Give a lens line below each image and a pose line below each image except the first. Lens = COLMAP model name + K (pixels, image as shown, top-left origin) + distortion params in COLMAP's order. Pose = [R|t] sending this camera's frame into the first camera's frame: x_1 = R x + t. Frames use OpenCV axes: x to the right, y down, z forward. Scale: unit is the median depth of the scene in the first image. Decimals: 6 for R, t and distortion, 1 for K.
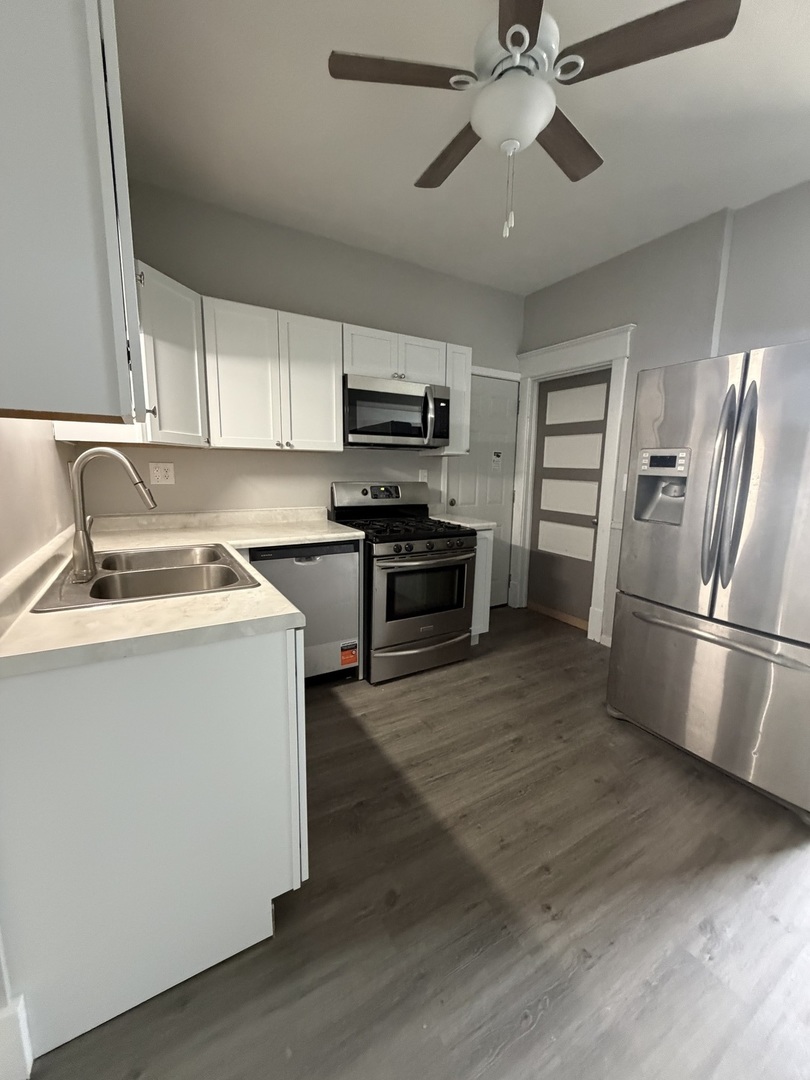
lens RADIAL K [[434.0, 0, 406.8], [0, 434.0, 536.1], [0, 0, 1]] dist [0.002298, 0.000102]
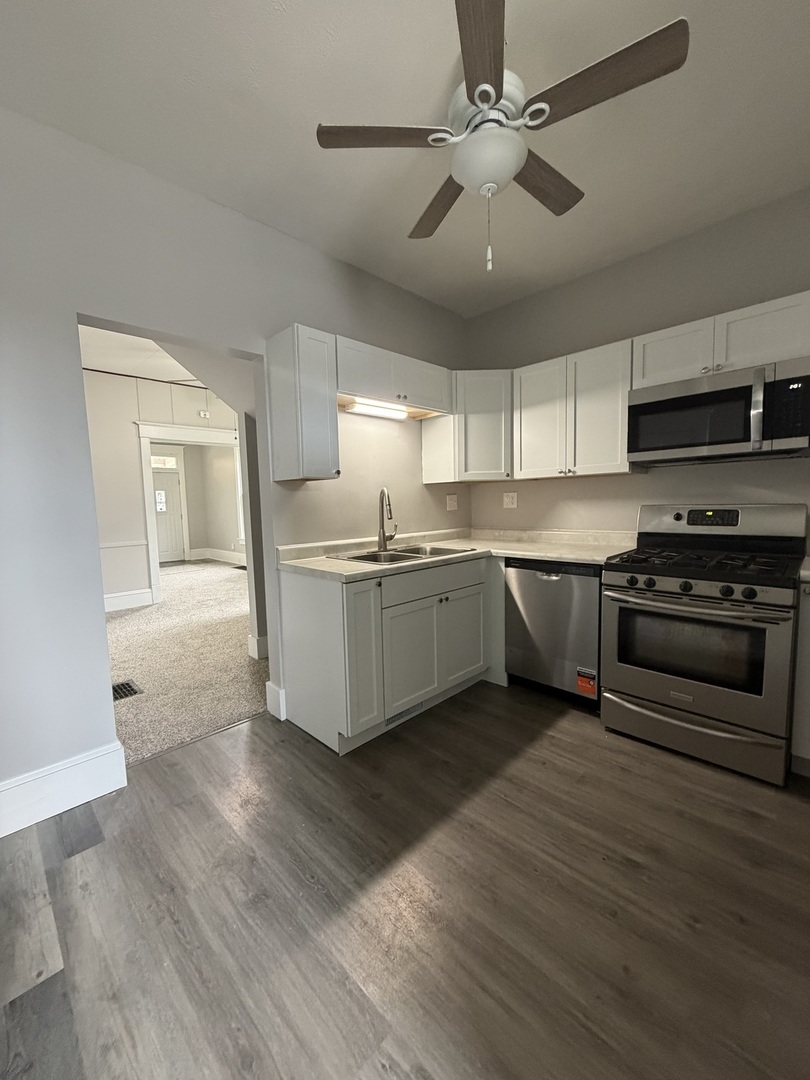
lens RADIAL K [[434.0, 0, 406.8], [0, 434.0, 536.1], [0, 0, 1]] dist [0.002298, 0.000102]
pose [[0.244877, 0.058396, -0.967794, 0.710963], [-0.121527, 0.992161, 0.029117, -0.030882], [0.961908, 0.110483, 0.250054, 0.353660]]
